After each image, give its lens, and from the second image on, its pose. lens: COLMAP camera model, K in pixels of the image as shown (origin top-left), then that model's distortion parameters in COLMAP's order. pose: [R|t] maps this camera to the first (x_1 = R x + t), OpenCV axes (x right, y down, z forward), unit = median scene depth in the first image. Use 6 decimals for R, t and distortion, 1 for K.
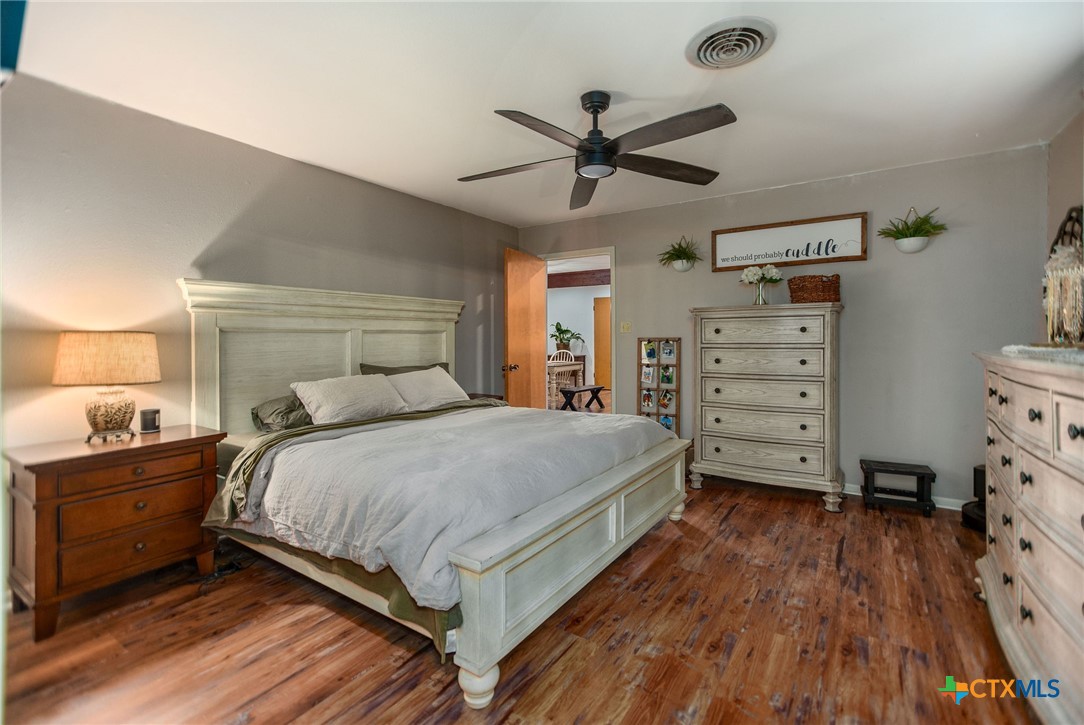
lens RADIAL K [[476.9, 0, 551.3], [0, 476.9, 346.9], [0, 0, 1]] dist [0.003742, 0.005901]
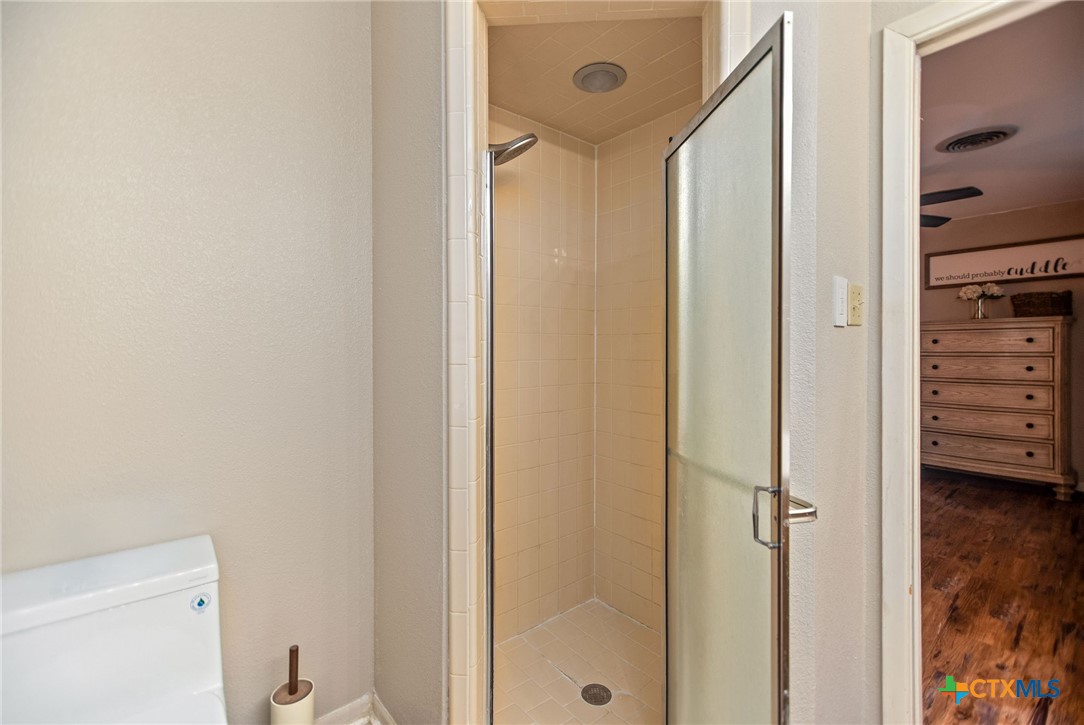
lens RADIAL K [[476.9, 0, 540.3], [0, 476.9, 353.3], [0, 0, 1]] dist [0.003742, 0.005901]
pose [[0.960992, 0.007529, -0.276472, -0.273294], [-0.010563, 0.999899, -0.009488, 0.018332], [0.276373, 0.012039, 0.960975, -0.421956]]
